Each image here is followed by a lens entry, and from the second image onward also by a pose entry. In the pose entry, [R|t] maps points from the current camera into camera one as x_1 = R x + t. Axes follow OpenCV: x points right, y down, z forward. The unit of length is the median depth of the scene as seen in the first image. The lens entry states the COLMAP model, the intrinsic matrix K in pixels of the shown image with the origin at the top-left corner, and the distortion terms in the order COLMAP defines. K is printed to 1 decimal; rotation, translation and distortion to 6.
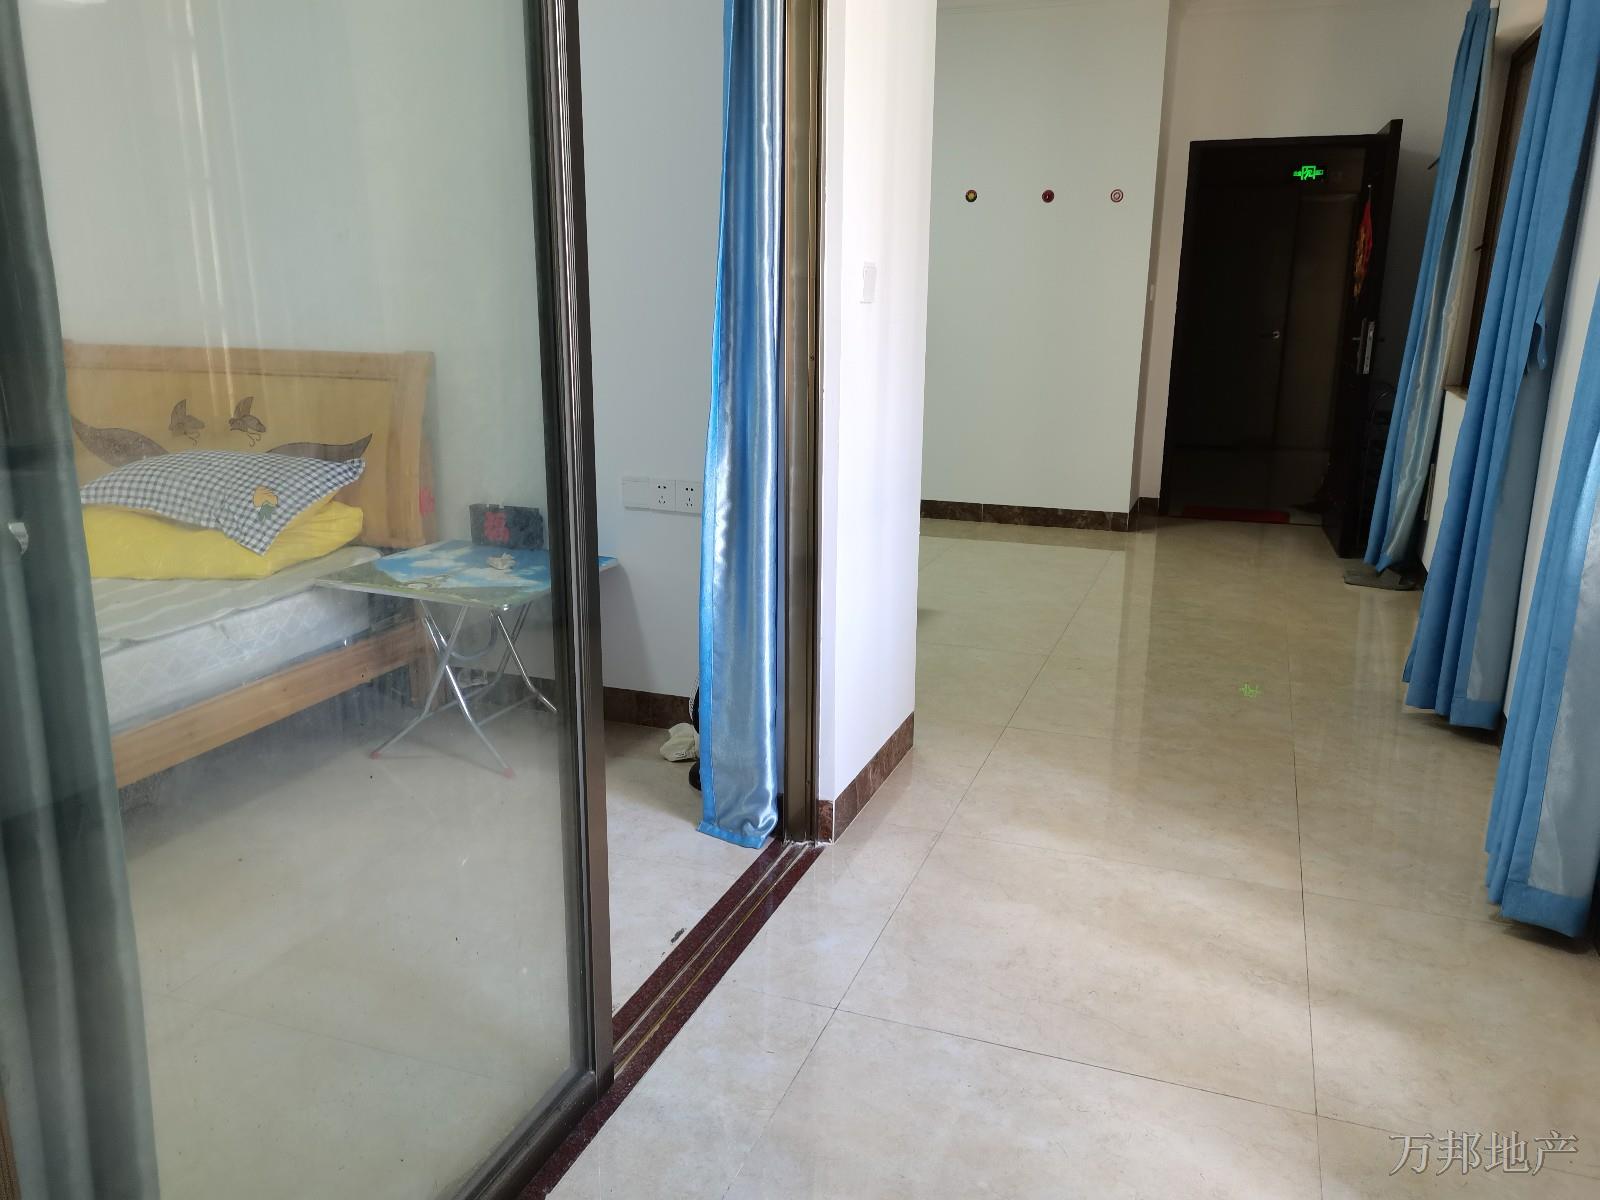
lens RADIAL K [[1212.8, 0, 793.2], [0, 1212.8, 599.6], [0, 0, 1]] dist [0.056511, -0.053322]
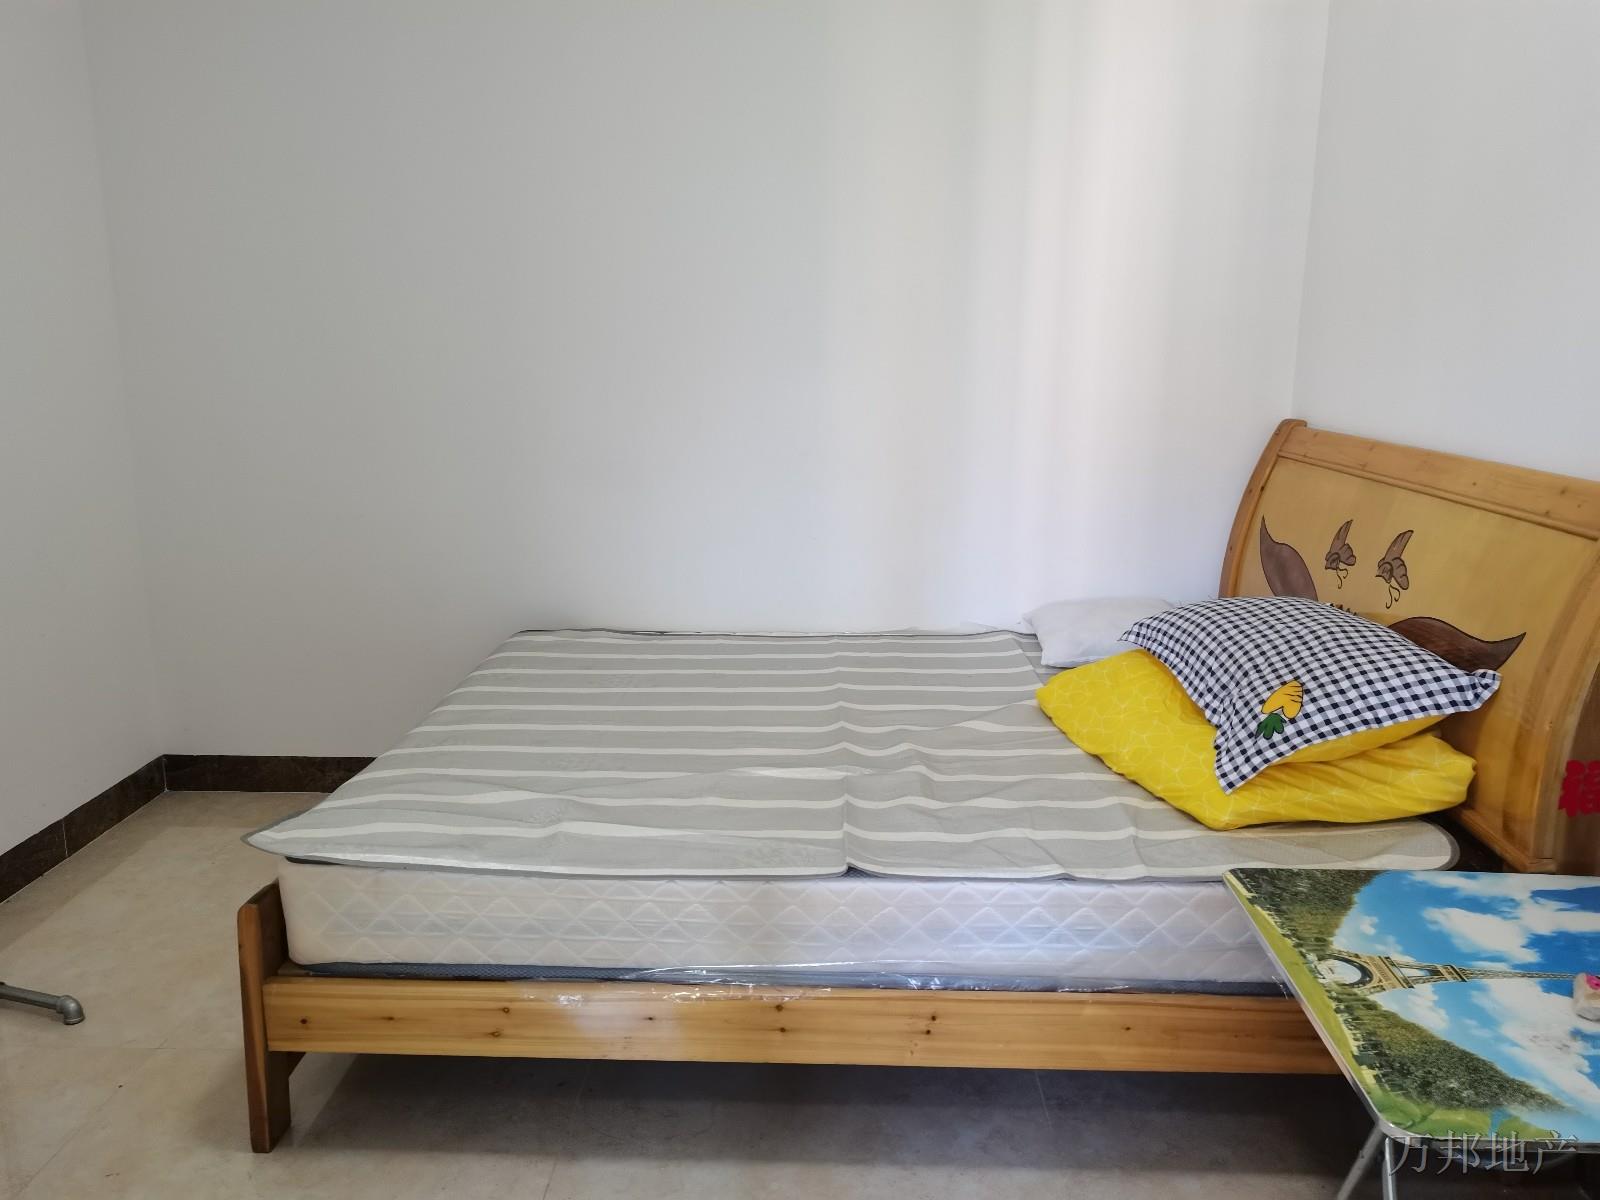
lens RADIAL K [[1212.8, 0, 793.2], [0, 1212.8, 599.6], [0, 0, 1]] dist [0.056511, -0.053322]
pose [[0.310439, 0.194297, -0.930525, 0.046777], [-0.227821, 0.965567, 0.125609, -0.152676], [0.922890, 0.172999, 0.344015, 0.557794]]
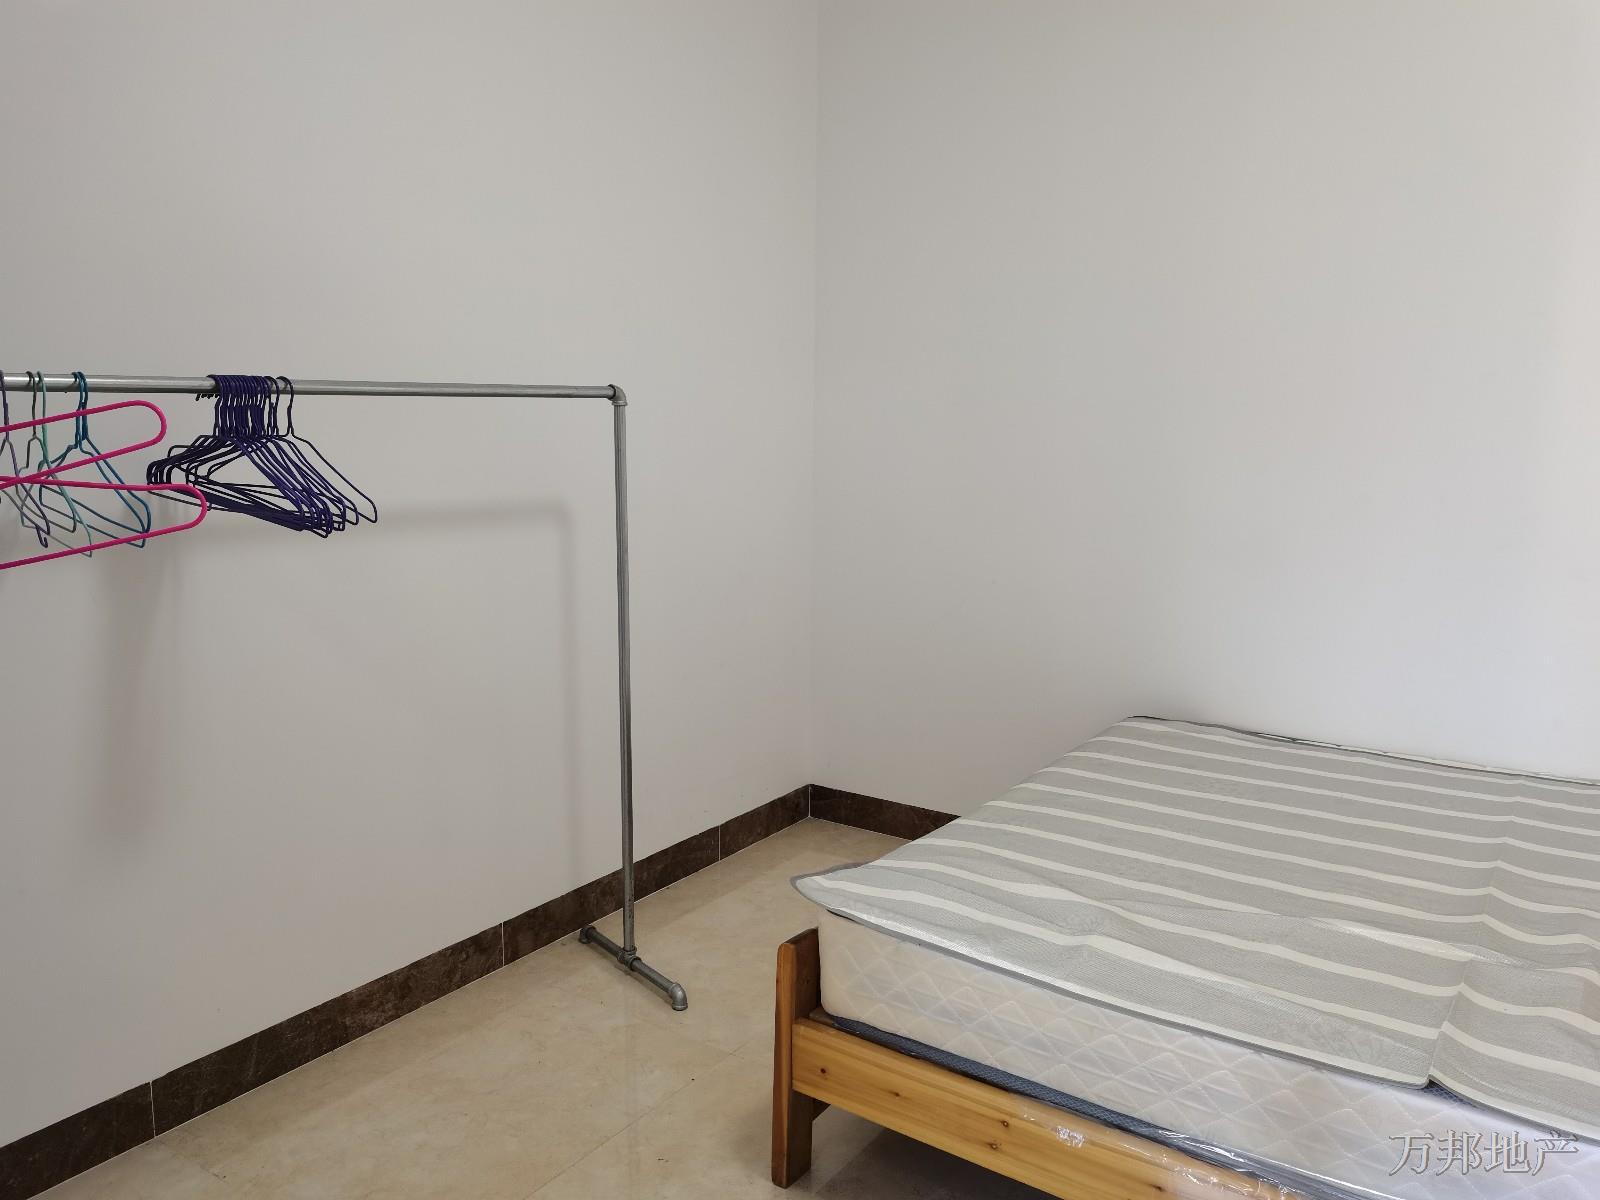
lens RADIAL K [[1212.8, 0, 793.2], [0, 1212.8, 599.6], [0, 0, 1]] dist [0.056511, -0.053322]
pose [[-0.256251, 0.142682, -0.956022, 0.010008], [-0.232119, 0.951022, 0.204153, -0.169302], [0.938326, 0.274225, -0.210582, 0.627953]]
